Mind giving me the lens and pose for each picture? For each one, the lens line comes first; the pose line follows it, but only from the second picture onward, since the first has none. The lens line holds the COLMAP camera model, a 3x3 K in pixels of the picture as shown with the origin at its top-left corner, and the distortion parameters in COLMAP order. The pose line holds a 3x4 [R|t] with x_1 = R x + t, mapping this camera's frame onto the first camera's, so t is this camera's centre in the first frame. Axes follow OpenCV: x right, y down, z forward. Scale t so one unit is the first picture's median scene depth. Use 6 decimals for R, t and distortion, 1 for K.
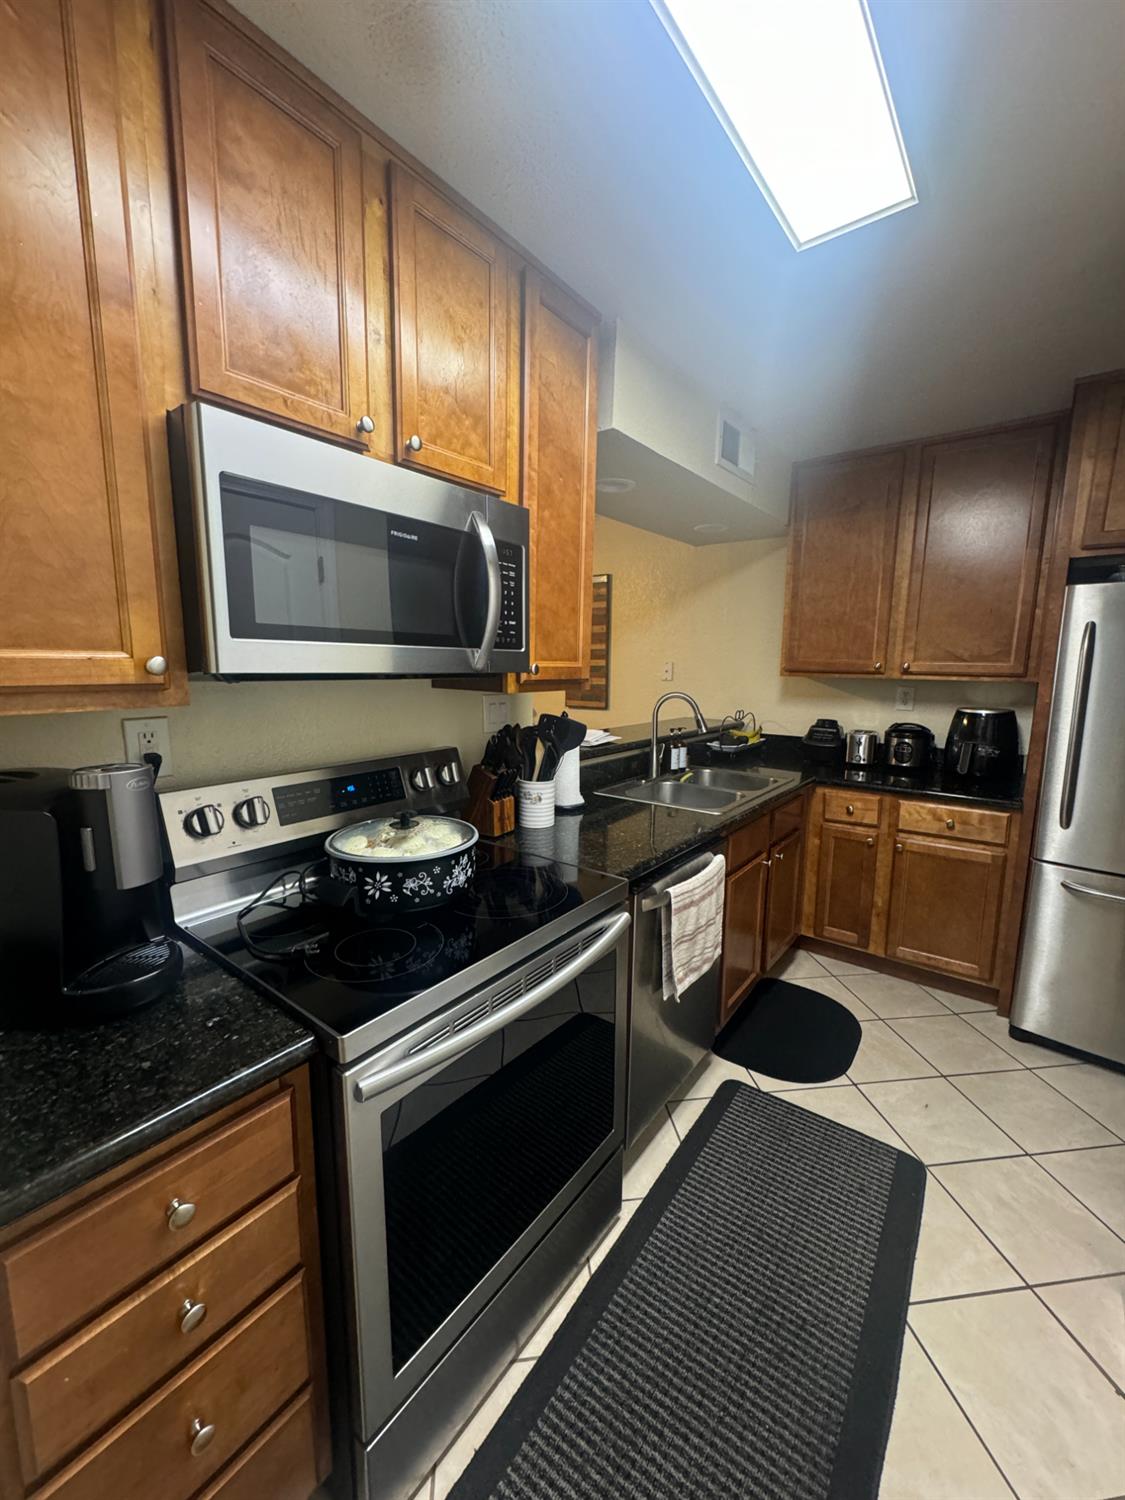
lens RADIAL K [[607.9, 0, 566.4], [0, 607.9, 751.2], [0, 0, 1]] dist [0.002730, 0.000327]
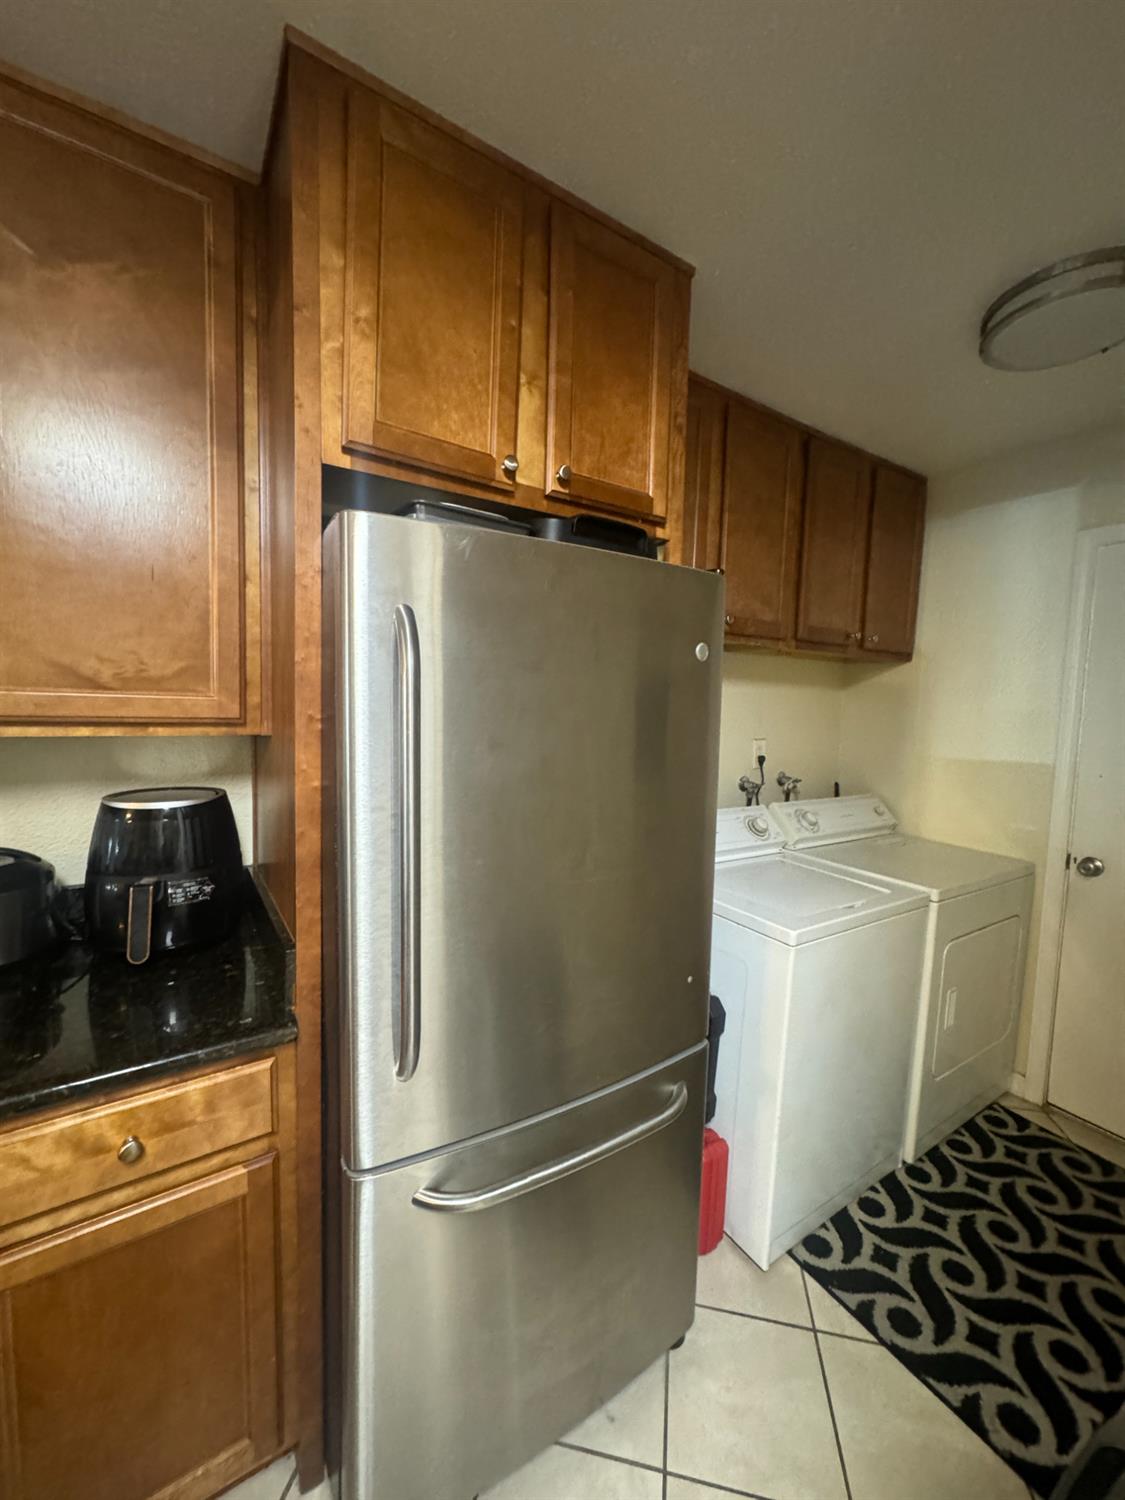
lens RADIAL K [[607.9, 0, 565.8], [0, 607.9, 751.4], [0, 0, 1]] dist [0.002730, 0.000327]
pose [[0.335778, -0.078770, 0.938642, 0.392375], [0.114016, 0.992569, 0.042509, -0.093333], [-0.935015, 0.092747, 0.342264, 0.606913]]
